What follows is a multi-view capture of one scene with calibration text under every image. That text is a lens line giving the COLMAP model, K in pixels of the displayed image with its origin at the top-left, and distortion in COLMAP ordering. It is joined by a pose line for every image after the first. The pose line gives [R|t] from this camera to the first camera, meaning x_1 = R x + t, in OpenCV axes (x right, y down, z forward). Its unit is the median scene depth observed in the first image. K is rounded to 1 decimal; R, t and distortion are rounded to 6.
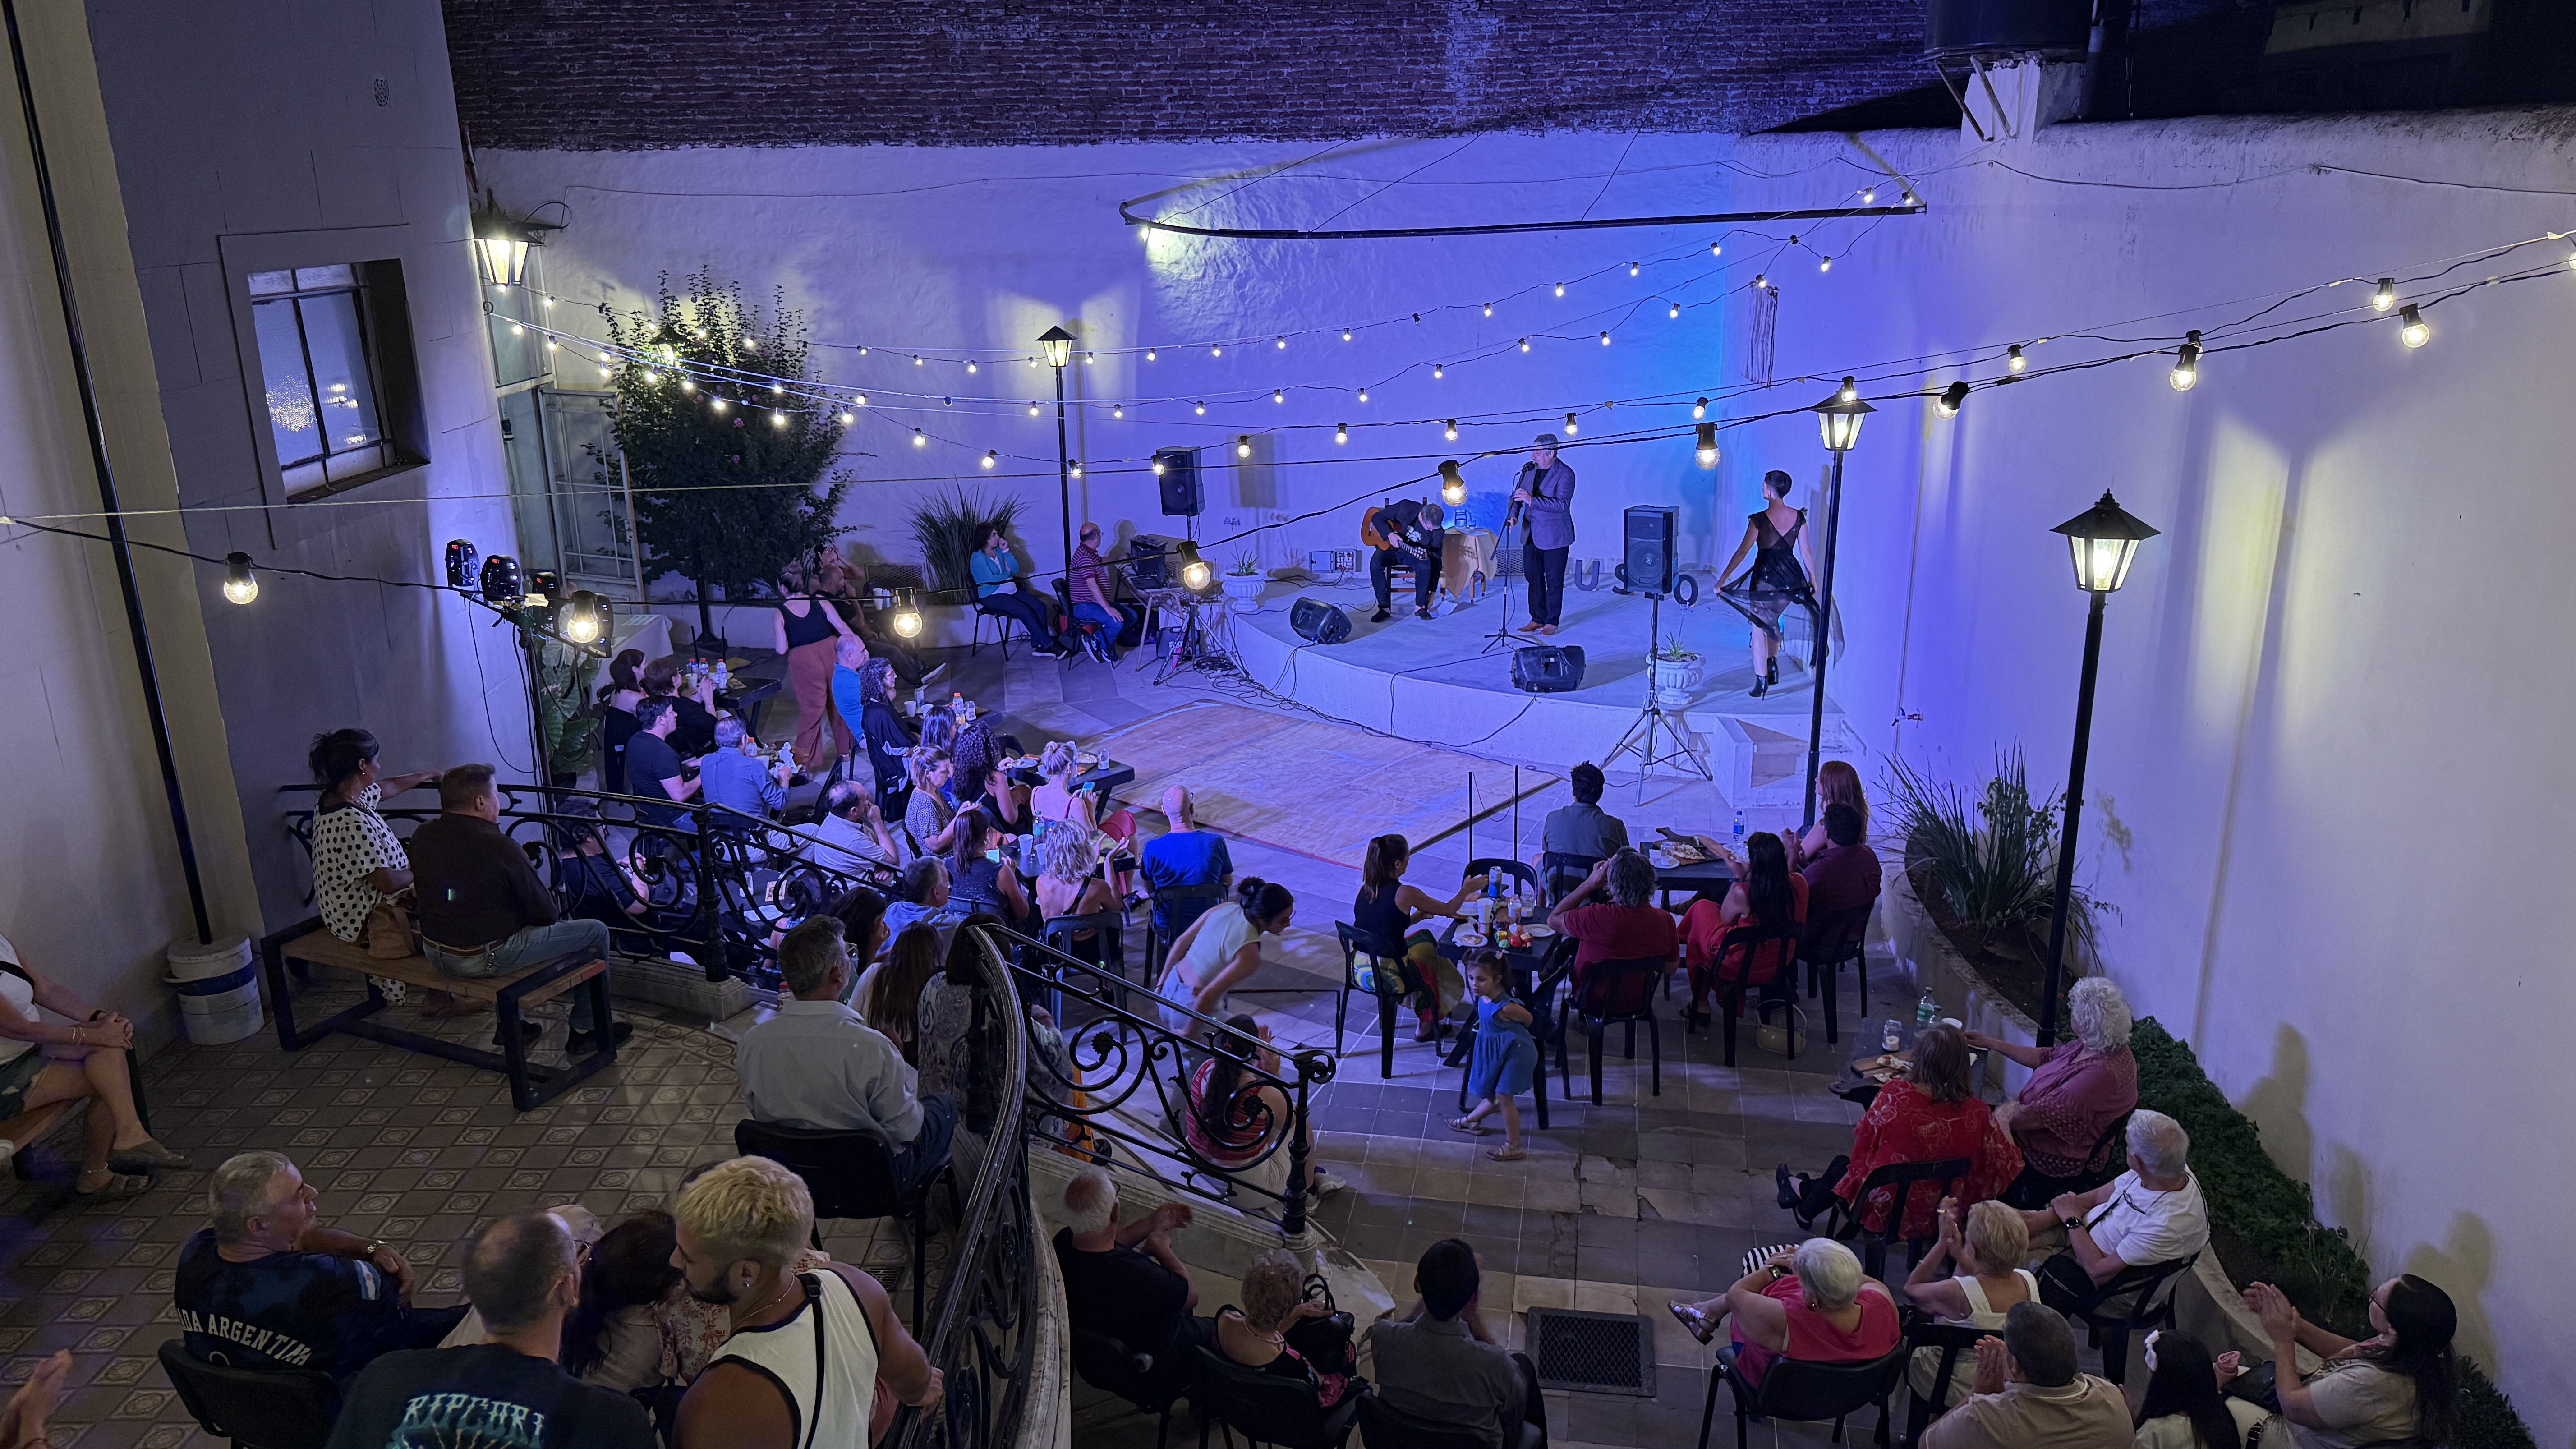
lens RADIAL K [[1716.3, 0, 1288.0], [0, 1716.3, 724.5], [0, 0, 1]] dist [0.107785, -0.124839]
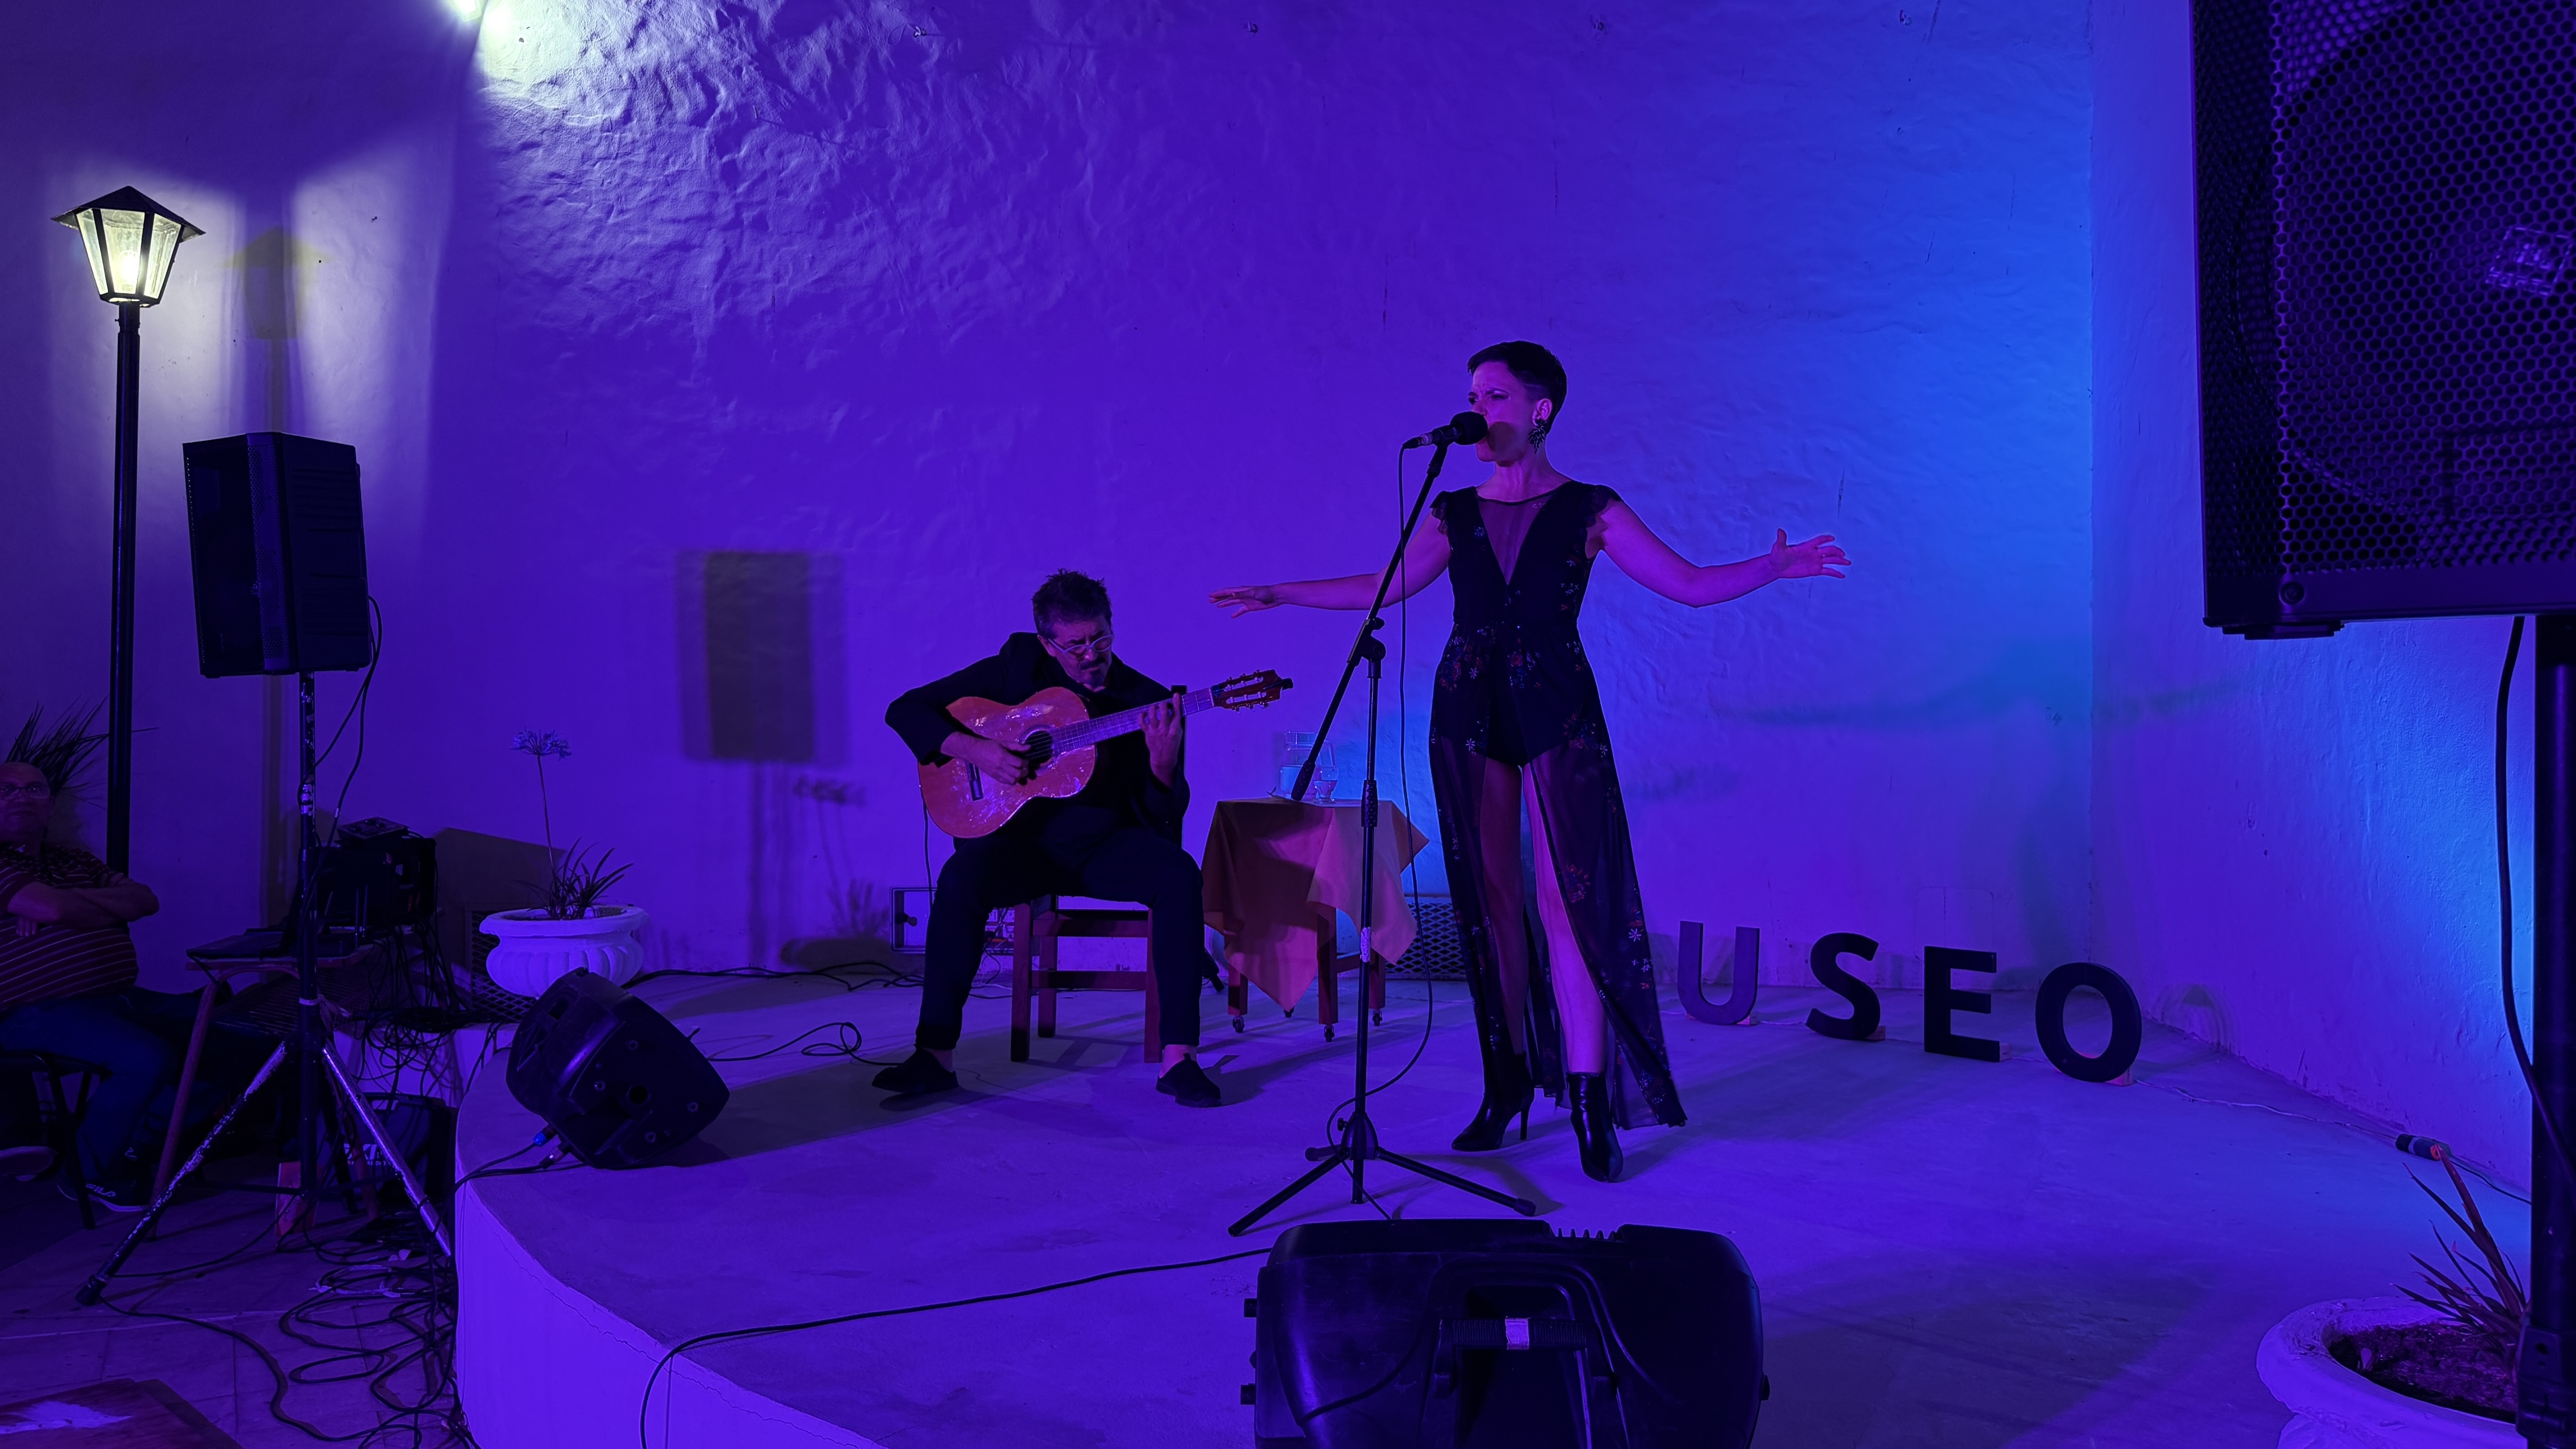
lens RADIAL K [[1733.4, 0, 1288.0], [0, 1733.4, 724.5], [0, 0, 1]] dist [0.121842, -0.168480]
pose [[0.997701, 0.022312, -0.063988, 0.120448], [-0.039031, 0.961095, -0.273448, -0.042821], [0.055398, 0.275317, 0.959756, 0.711570]]
